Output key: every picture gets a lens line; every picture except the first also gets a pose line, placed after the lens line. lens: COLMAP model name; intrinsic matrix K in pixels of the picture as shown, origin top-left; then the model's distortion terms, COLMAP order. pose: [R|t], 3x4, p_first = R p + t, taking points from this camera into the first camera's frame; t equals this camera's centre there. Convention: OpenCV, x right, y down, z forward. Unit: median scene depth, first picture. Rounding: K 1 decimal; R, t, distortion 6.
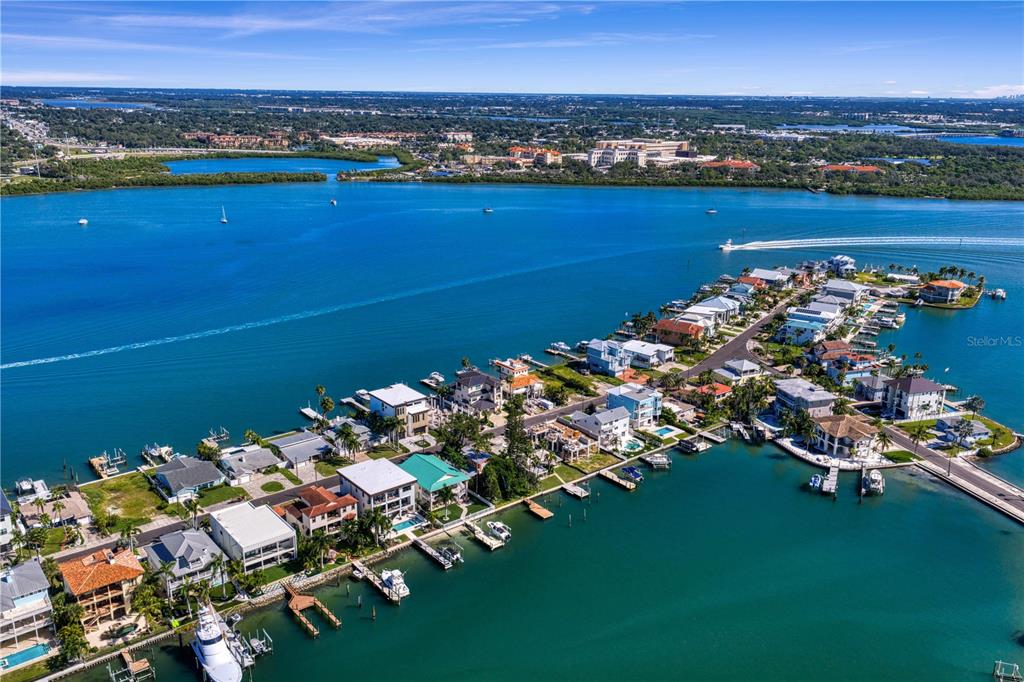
lens RADIAL K [[832.1, 0, 516.7], [0, 832.1, 342.9], [0, 0, 1]] dist [0.041983, -0.055615]
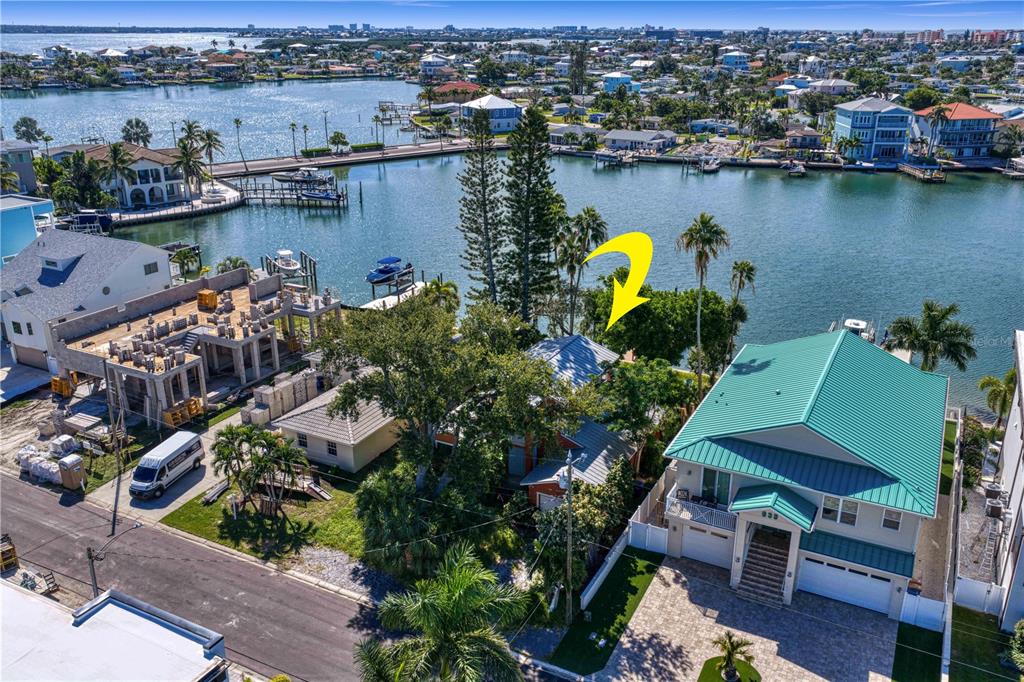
lens RADIAL K [[832.1, 0, 516.1], [0, 832.1, 342.6], [0, 0, 1]] dist [0.041983, -0.055615]
pose [[-0.391286, -0.339181, 0.855483, -0.215835], [0.259680, 0.851130, 0.456228, 0.016574], [-0.882871, 0.400668, -0.244957, 0.954703]]
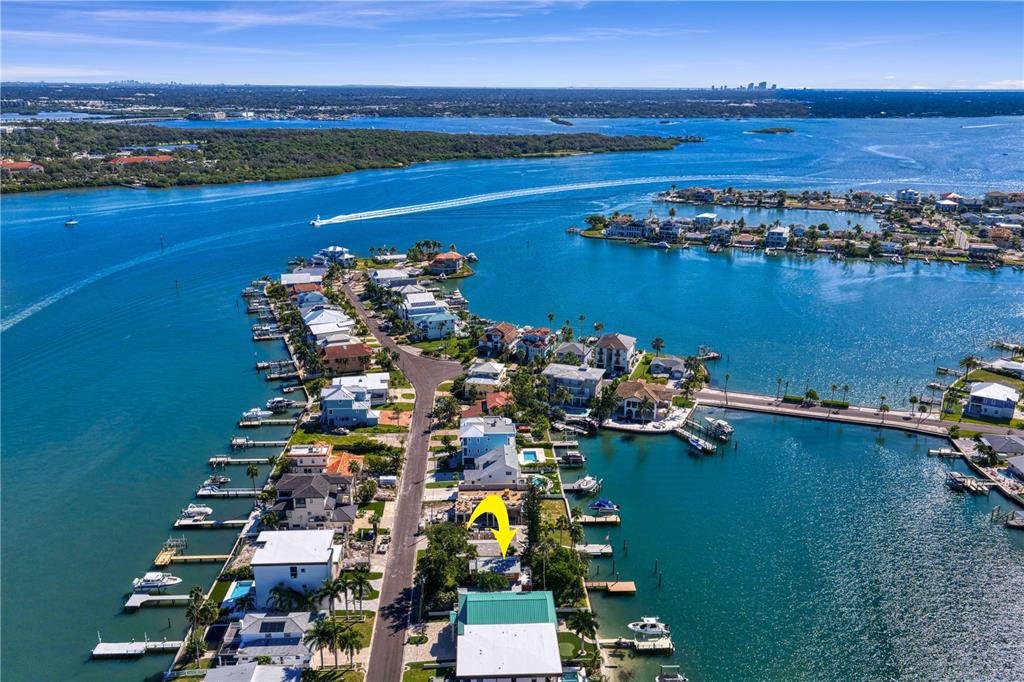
lens RADIAL K [[832.1, 0, 518.9], [0, 832.1, 336.7], [0, 0, 1]] dist [0.041983, -0.055615]
pose [[0.591597, -0.241138, 0.769328, -0.509701], [0.234041, 0.964499, 0.122340, -0.137017], [-0.771517, 0.107678, 0.627030, 0.438529]]
